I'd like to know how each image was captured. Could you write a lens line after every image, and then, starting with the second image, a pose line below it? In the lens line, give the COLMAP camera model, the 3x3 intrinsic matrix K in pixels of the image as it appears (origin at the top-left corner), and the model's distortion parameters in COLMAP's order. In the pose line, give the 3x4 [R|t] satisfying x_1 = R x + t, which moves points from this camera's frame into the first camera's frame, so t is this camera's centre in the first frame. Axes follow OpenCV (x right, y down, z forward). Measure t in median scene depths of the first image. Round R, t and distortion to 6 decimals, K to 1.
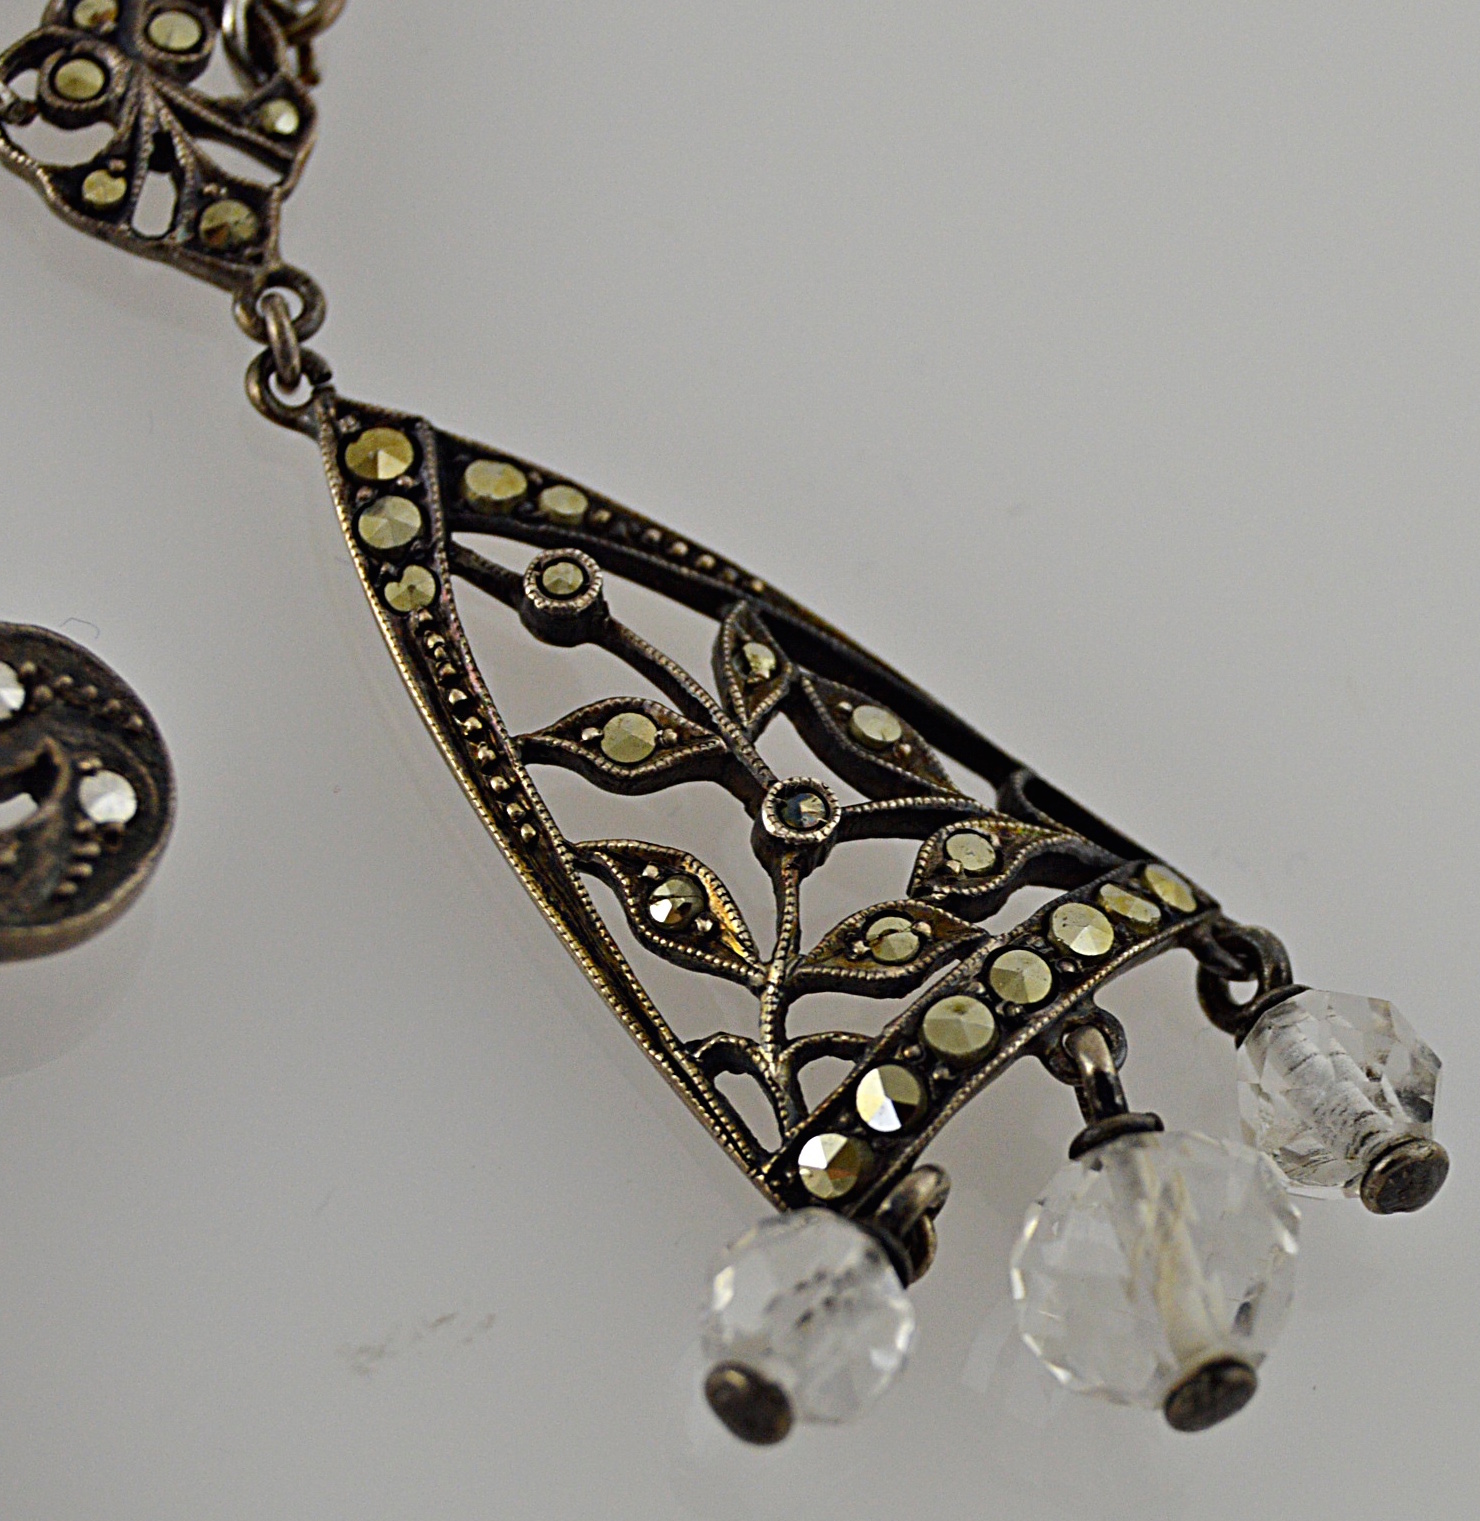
lens RADIAL K [[4940.4, 0, 740.0], [0, 4940.4, 760.5], [0, 0, 1]] dist [0.050241, -1.561579]
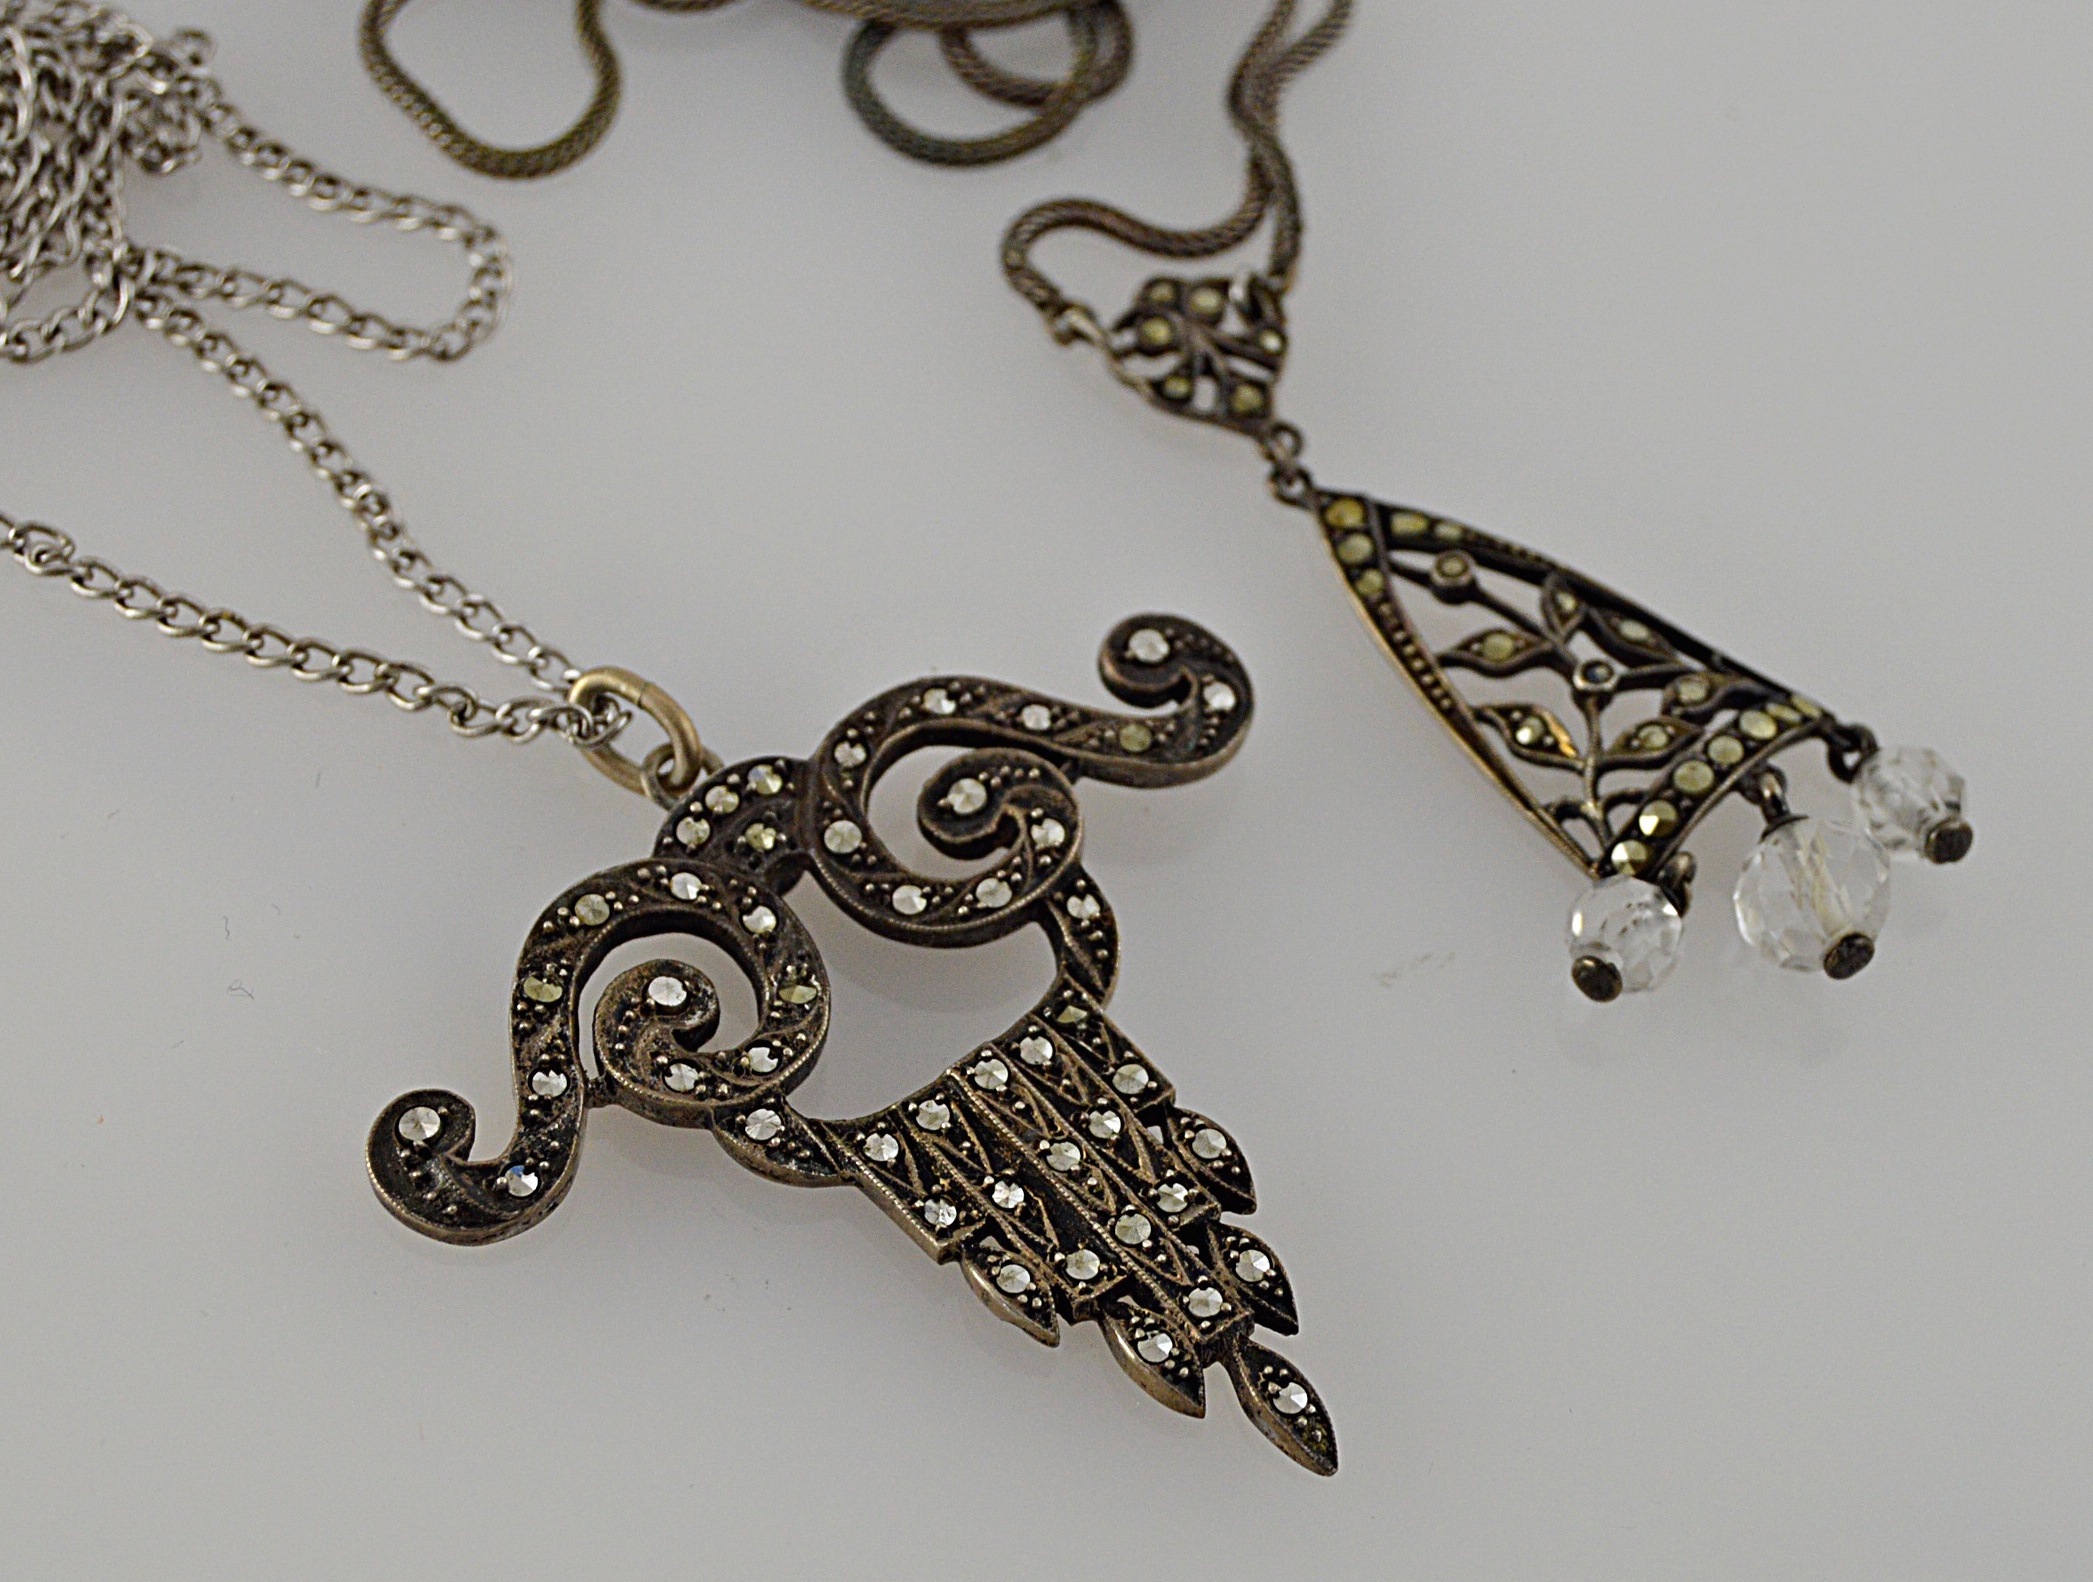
lens RADIAL K [[4985.1, 0, 1046.5], [0, 4985.1, 791.0], [0, 0, 1]] dist [-0.067500, -0.408840]
pose [[0.992010, -0.090091, -0.088321, -0.030275], [0.079951, 0.990452, -0.112310, 0.241829], [0.097596, 0.104351, 0.989740, -0.828054]]
